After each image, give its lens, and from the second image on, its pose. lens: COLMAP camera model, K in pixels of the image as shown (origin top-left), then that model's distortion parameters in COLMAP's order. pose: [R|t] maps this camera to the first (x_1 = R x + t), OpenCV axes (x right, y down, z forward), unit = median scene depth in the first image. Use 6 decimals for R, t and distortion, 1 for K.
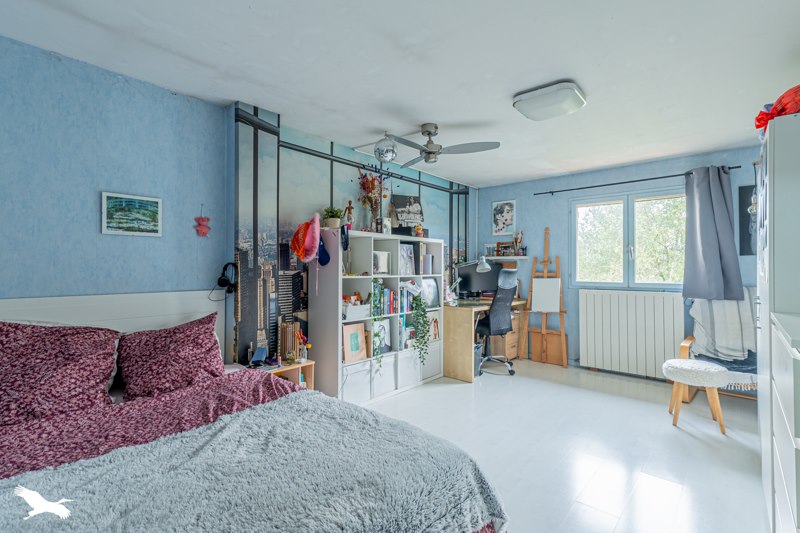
lens RADIAL K [[378.7, 0, 400.0], [0, 378.7, 266.5], [0, 0, 1]] dist [-0.000912, -0.000099]
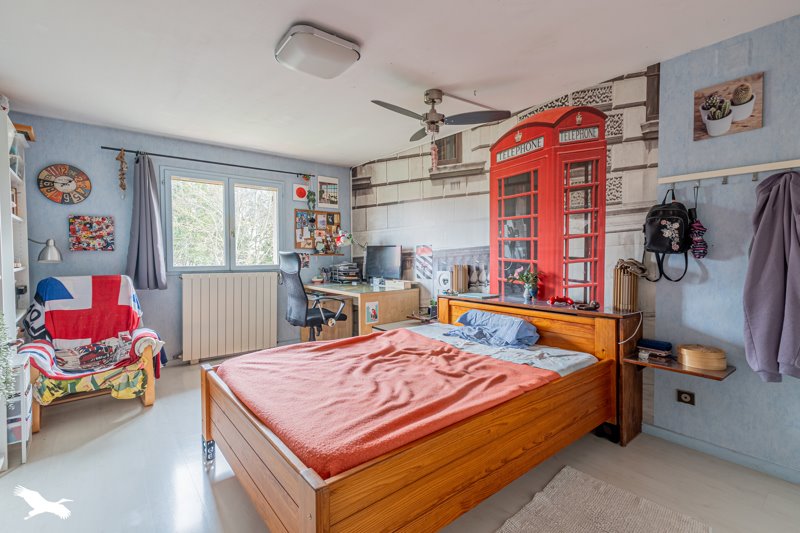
lens RADIAL K [[378.7, 0, 400.0], [0, 378.7, 266.5], [0, 0, 1]] dist [-0.000912, -0.000099]
pose [[0.171327, -0.036660, 0.984532, -0.320643], [-0.015717, 0.999079, 0.039937, -0.001335], [-0.985089, -0.022316, 0.170593, 0.373886]]
